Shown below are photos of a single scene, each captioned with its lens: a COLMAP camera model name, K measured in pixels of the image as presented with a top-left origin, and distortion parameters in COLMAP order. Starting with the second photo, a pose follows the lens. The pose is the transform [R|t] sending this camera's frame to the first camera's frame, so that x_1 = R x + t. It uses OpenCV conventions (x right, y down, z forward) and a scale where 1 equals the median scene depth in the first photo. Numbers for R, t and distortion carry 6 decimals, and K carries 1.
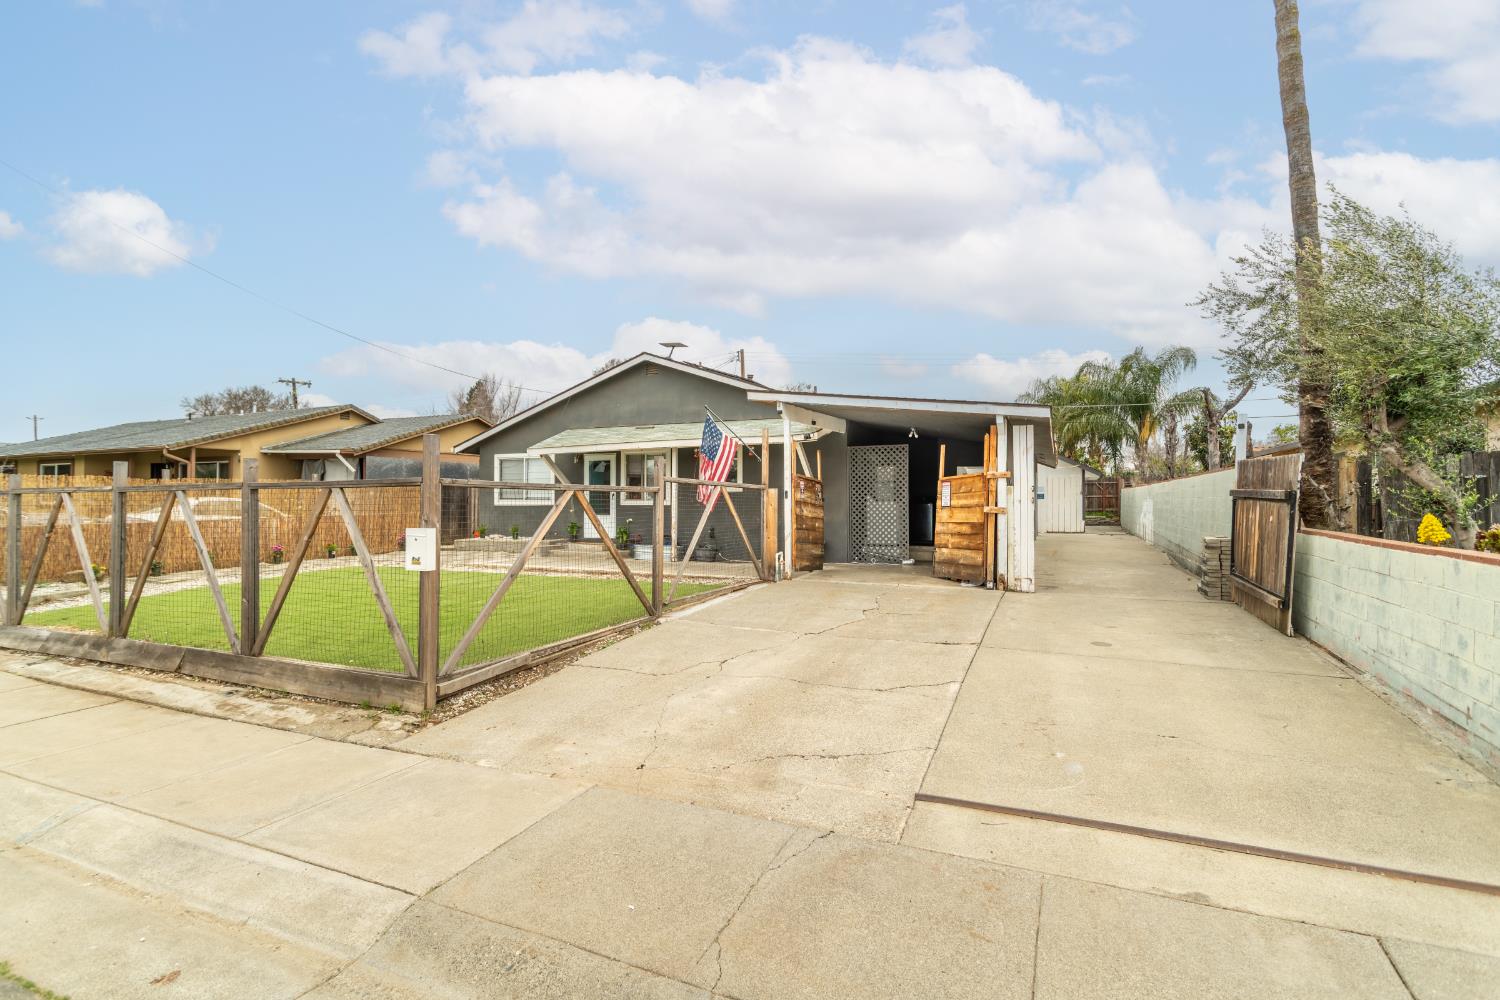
lens RADIAL K [[766.1, 0, 748.9], [0, 766.1, 496.8], [0, 0, 1]] dist [-0.066979, 0.038421]
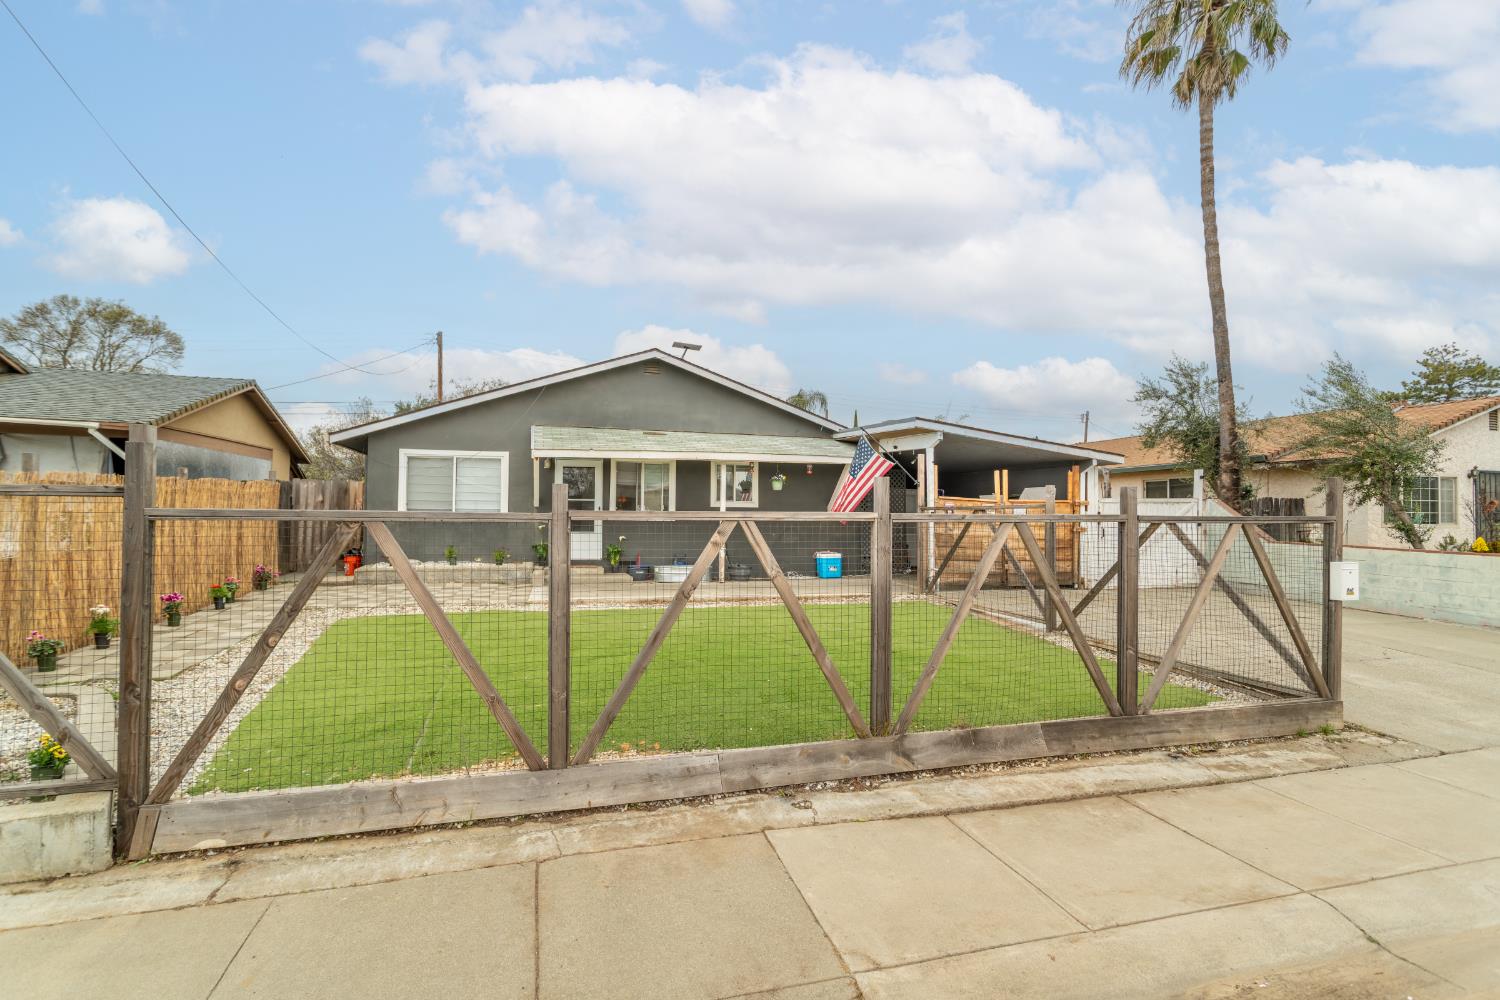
lens RADIAL K [[775.6, 0, 754.4], [0, 775.6, 478.3], [0, 0, 1]] dist [0.000461, 0.000502]
pose [[0.744049, 0.038734, 0.667001, -0.652191], [-0.017503, 0.999105, -0.038496, -0.005990], [-0.667895, 0.016969, 0.744062, 0.256891]]
